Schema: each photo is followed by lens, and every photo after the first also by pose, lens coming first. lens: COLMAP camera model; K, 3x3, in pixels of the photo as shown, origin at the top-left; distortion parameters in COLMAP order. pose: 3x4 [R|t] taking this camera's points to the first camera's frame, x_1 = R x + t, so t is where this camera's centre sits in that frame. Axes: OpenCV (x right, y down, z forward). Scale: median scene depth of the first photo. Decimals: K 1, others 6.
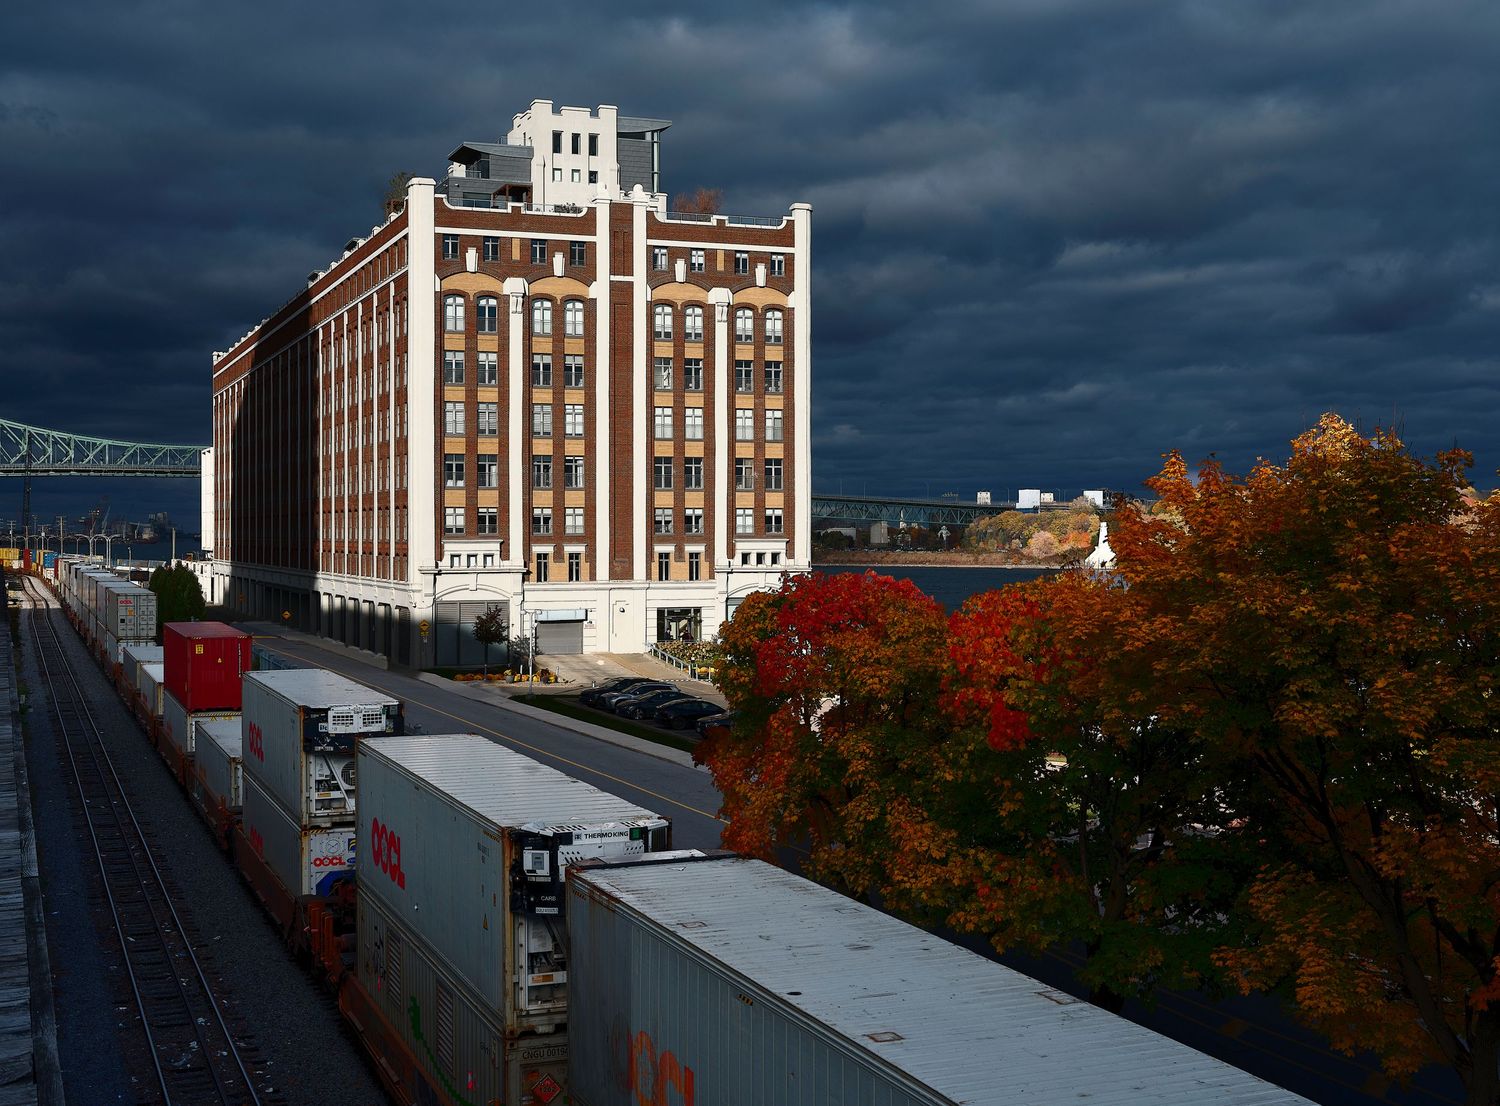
lens RADIAL K [[2036.4, 0, 749.9], [0, 2036.4, 549.0], [0, 0, 1]] dist [-0.022767, 0.000000]
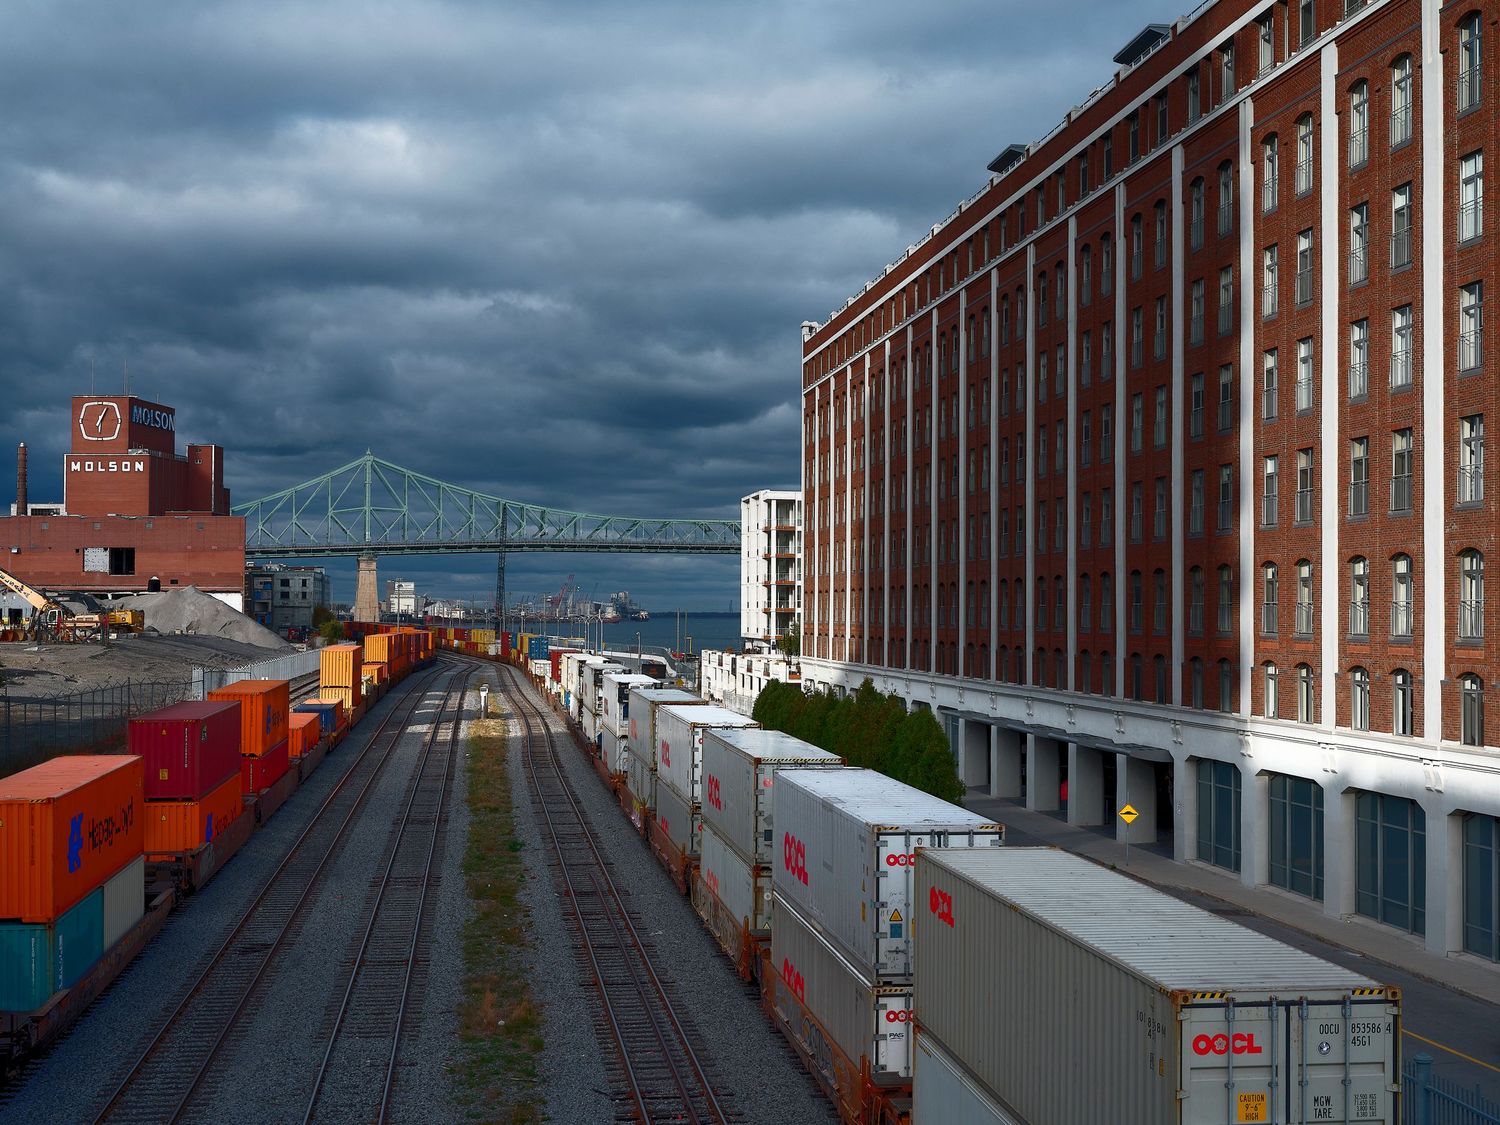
lens RADIAL K [[1939.8, 0, 742.8], [0, 1939.8, 597.6], [0, 0, 1]] dist [0.004819, 0.000000]
pose [[0.976461, 0.013254, -0.215288, -0.047741], [-0.017109, 0.999725, -0.016050, -0.000747], [0.215016, 0.019356, 0.976419, 0.130039]]
